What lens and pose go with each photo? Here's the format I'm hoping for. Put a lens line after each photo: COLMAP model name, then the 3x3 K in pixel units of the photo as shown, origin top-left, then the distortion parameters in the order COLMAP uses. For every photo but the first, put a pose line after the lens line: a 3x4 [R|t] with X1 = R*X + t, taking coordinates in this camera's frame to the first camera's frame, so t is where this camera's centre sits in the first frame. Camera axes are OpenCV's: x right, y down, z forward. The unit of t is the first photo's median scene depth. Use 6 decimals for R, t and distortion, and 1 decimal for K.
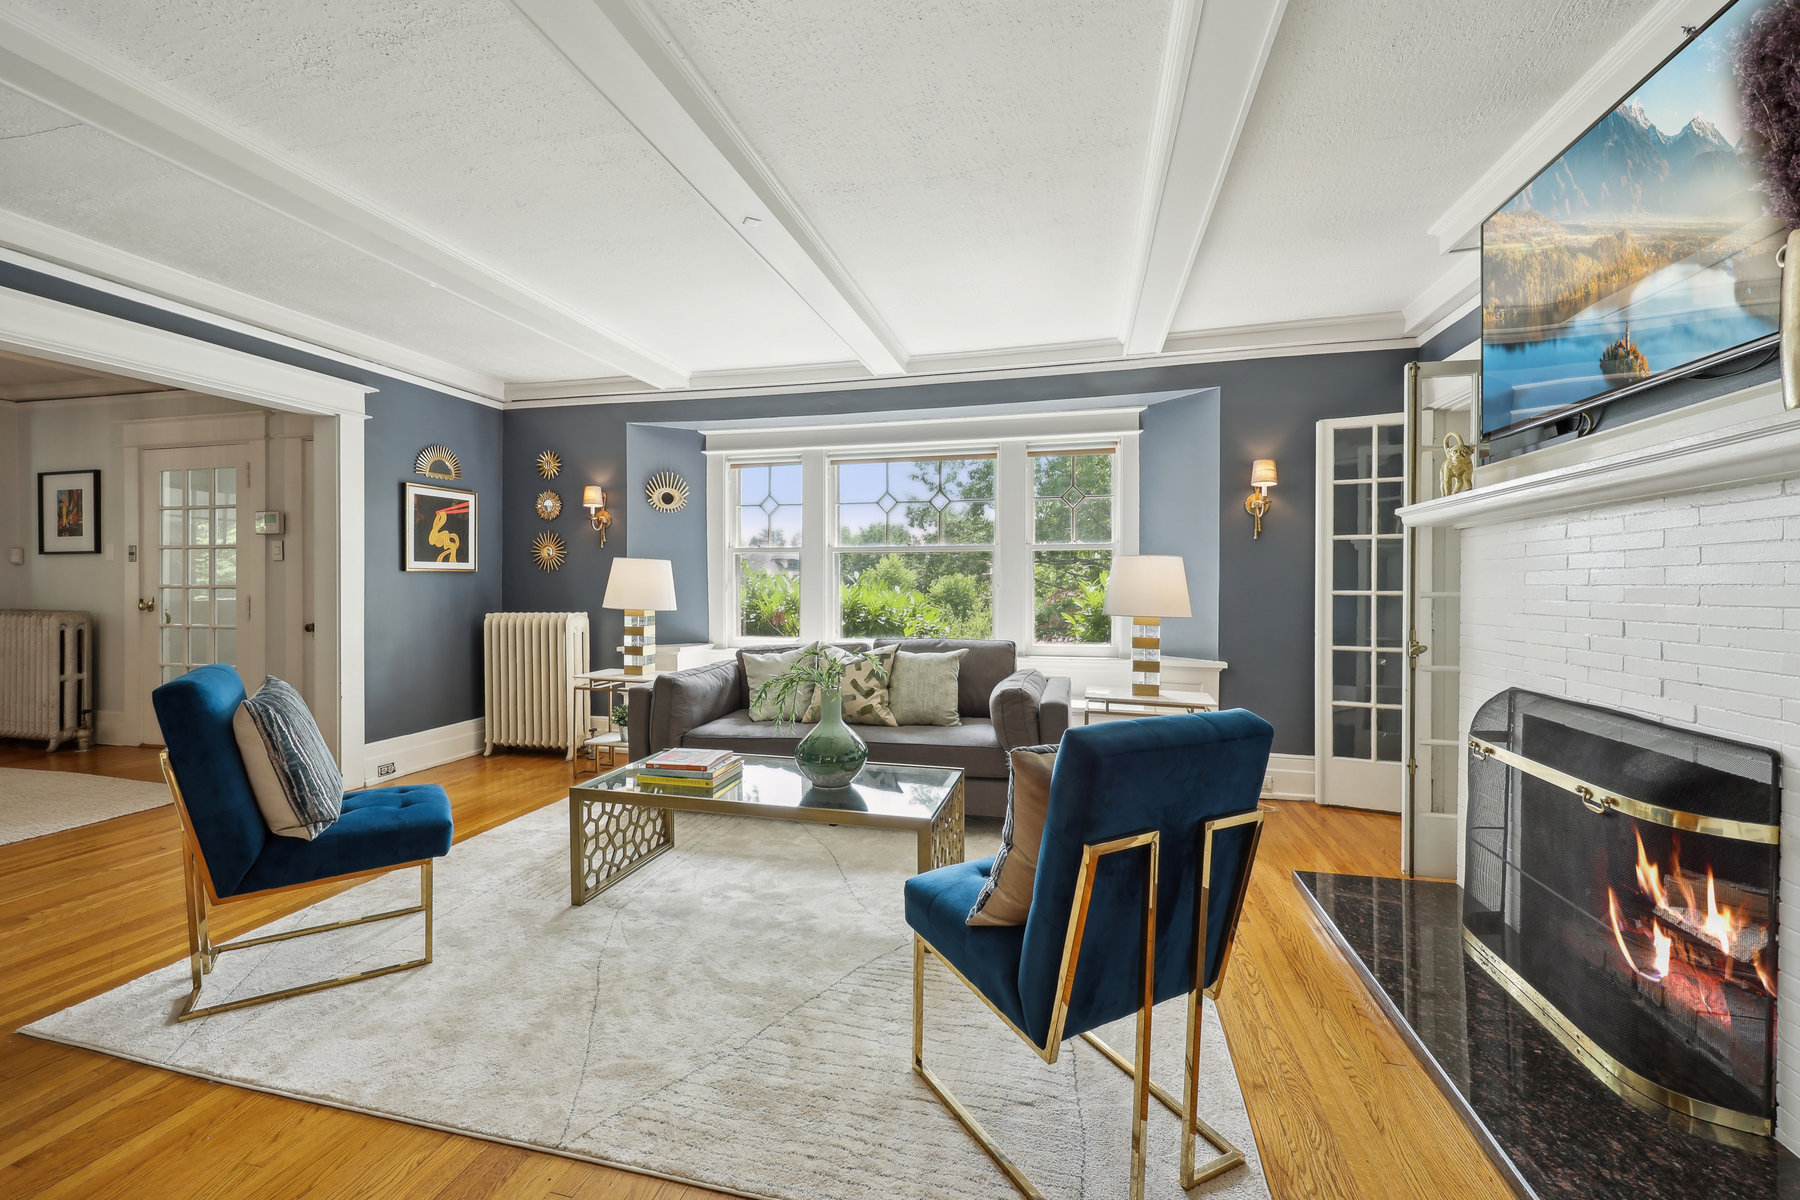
lens RADIAL K [[747.5, 0, 903.8], [0, 747.5, 591.5], [0, 0, 1]] dist [0.001711, 0.000097]
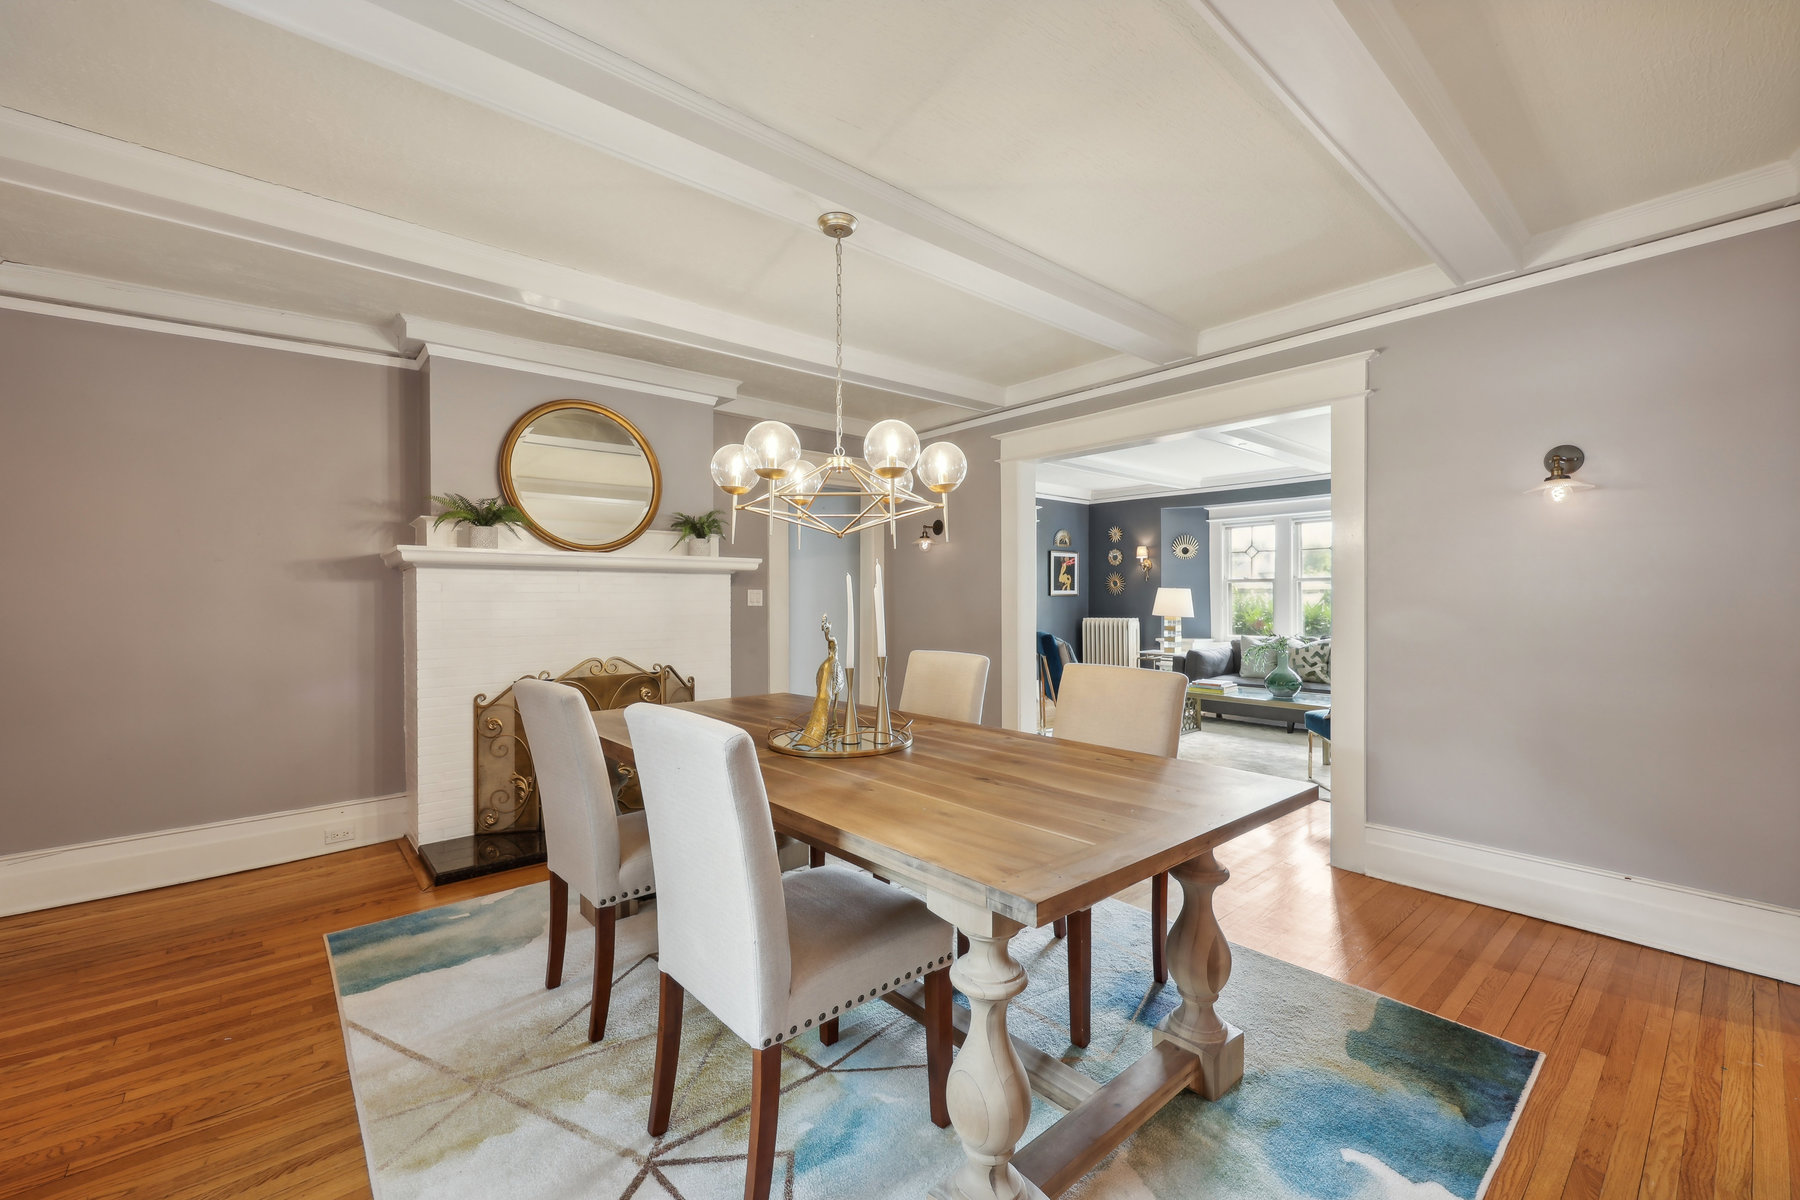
lens RADIAL K [[727.1, 0, 895.3], [0, 727.1, 596.6], [0, 0, 1]] dist [0.001066, 0.000121]
pose [[0.805720, -0.003464, -0.592286, 0.133932], [-0.003165, 0.999943, -0.010154, -0.003885], [0.592288, 0.010055, 0.805664, -0.745266]]
